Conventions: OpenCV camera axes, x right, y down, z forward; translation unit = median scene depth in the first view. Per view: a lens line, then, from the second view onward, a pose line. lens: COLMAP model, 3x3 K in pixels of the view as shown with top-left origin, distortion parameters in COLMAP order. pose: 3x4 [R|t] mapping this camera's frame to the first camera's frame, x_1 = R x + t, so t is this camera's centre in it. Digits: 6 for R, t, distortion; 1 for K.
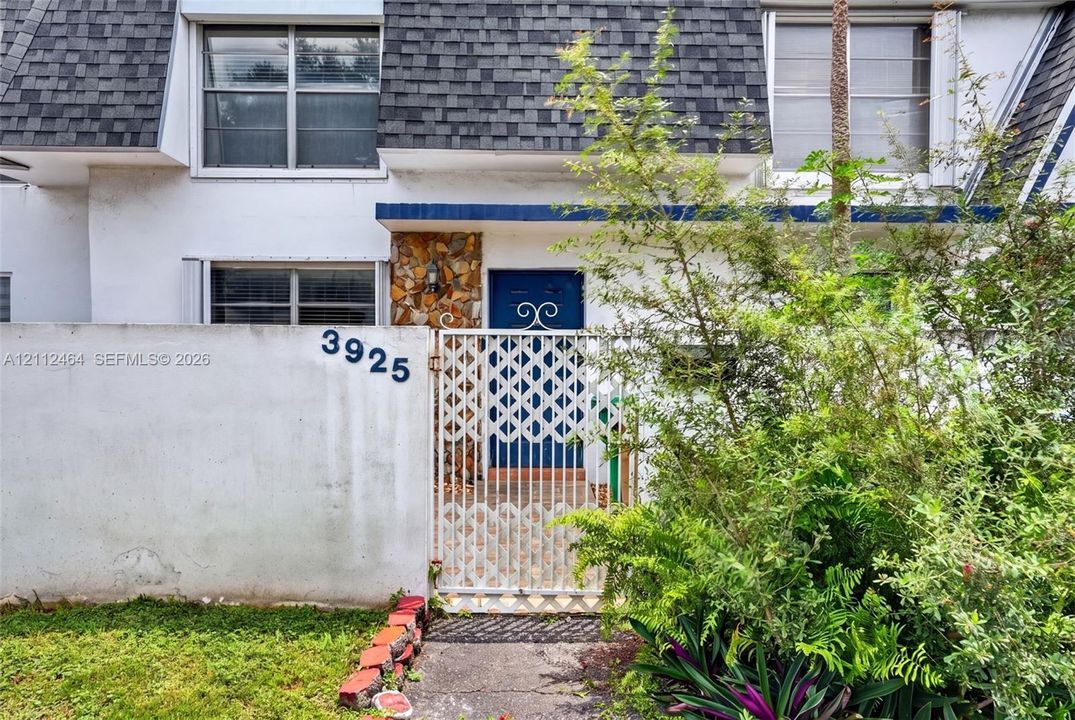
lens RADIAL K [[396.0, 0, 531.1], [0, 396.0, 361.9], [0, 0, 1]] dist [0.001090, 0.000074]
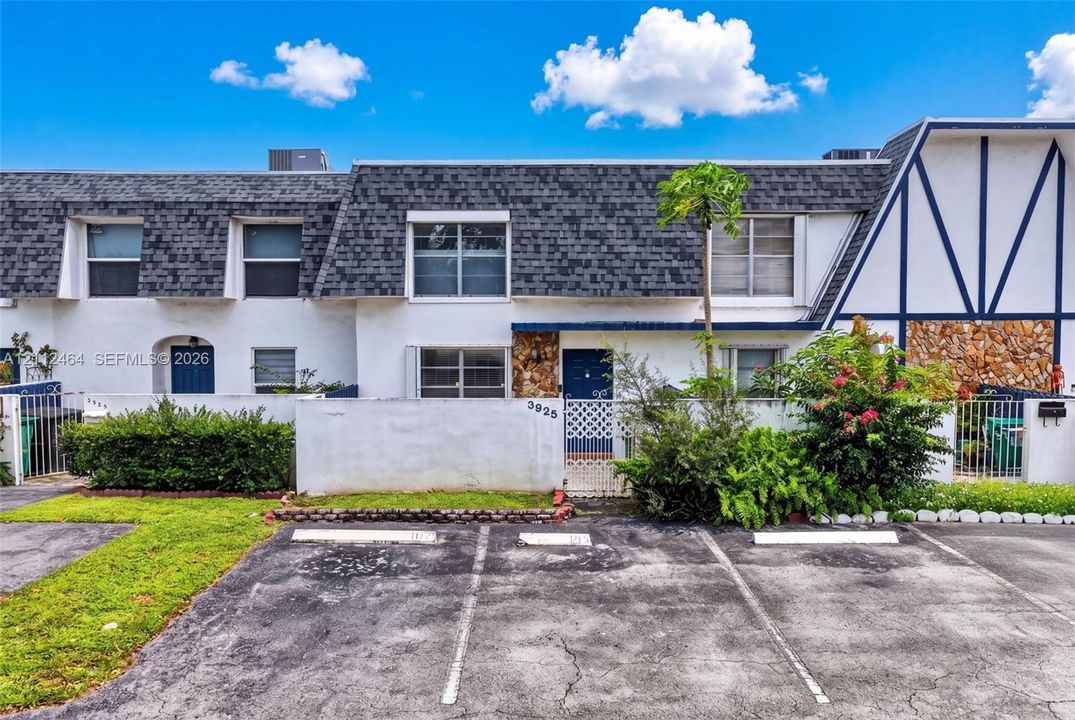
lens RADIAL K [[494.2, 0, 536.9], [0, 494.2, 354.5], [0, 0, 1]] dist [-0.051294, 0.000542]
pose [[0.999979, -0.001507, 0.006259, -0.265210], [0.001421, 0.999906, 0.013672, -0.262202], [-0.006279, -0.013663, 0.999887, -1.473874]]
